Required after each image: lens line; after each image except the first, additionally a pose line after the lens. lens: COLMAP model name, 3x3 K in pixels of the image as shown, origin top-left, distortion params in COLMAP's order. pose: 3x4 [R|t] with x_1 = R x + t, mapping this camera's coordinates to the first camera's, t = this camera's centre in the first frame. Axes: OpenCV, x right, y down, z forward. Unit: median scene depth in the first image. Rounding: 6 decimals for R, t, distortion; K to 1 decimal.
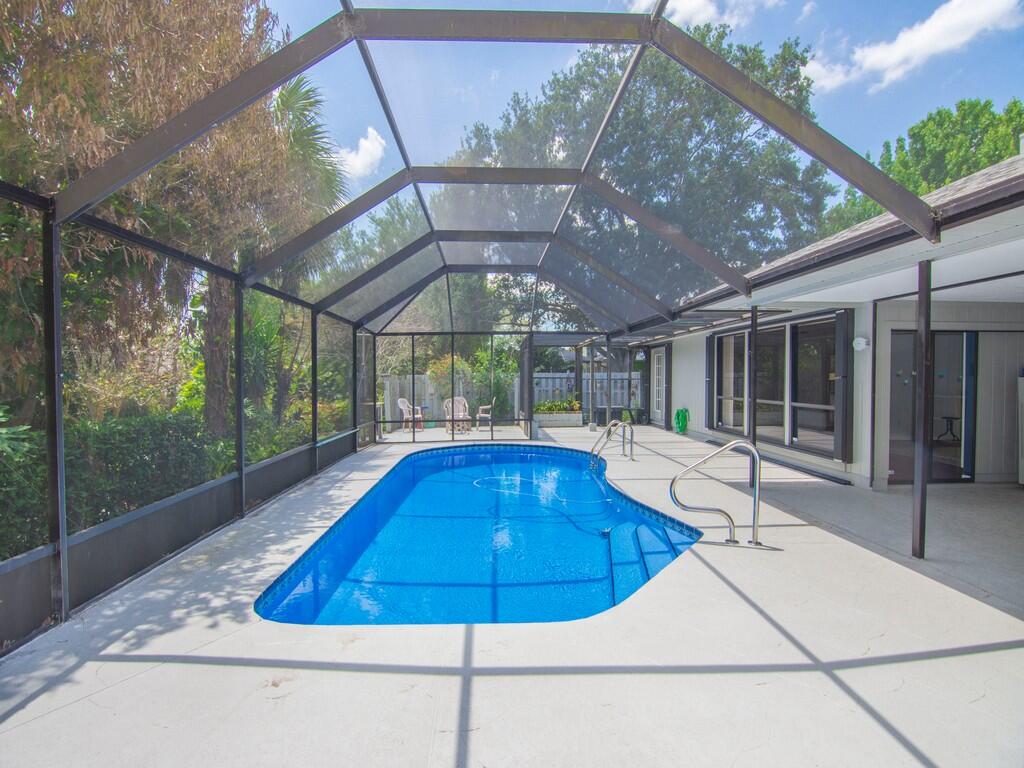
lens RADIAL K [[496.3, 0, 512.0], [0, 496.3, 384.0], [0, 0, 1]] dist [-0.018179, -0.000849]
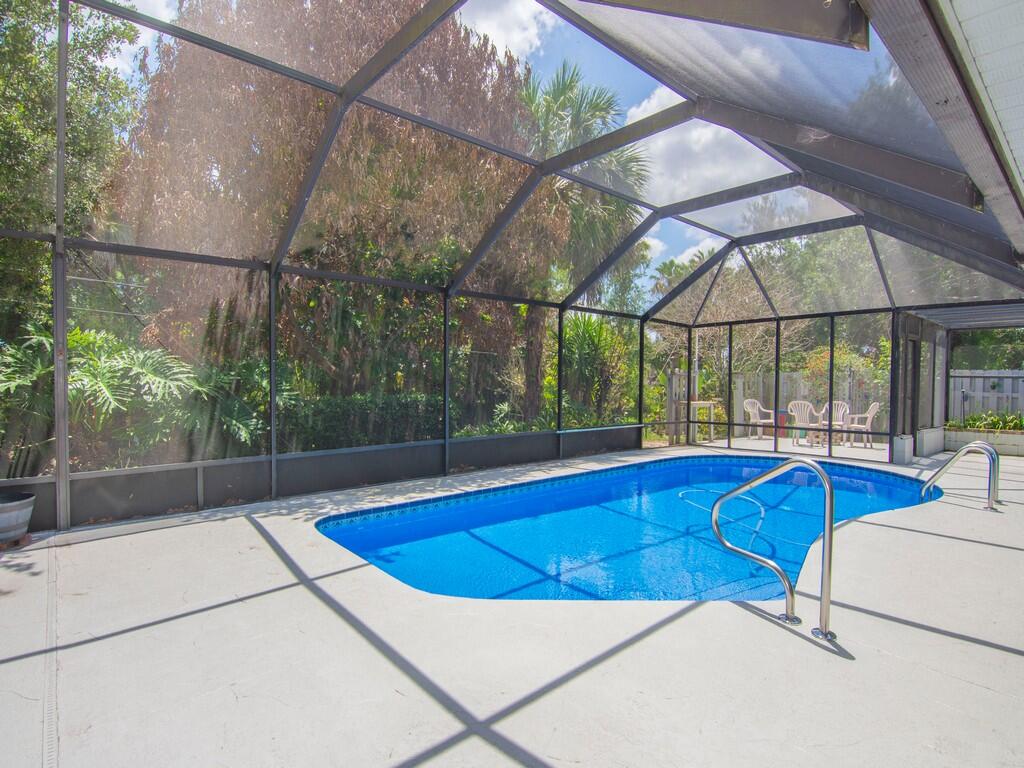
lens RADIAL K [[532.2, 0, 504.2], [0, 532.2, 384.7], [0, 0, 1]] dist [-0.015438, -0.001531]
pose [[0.625926, 0.017857, -0.779678, 1.028878], [-0.021706, 0.999749, 0.005471, 0.037178], [0.779581, 0.013499, 0.626156, 0.412641]]
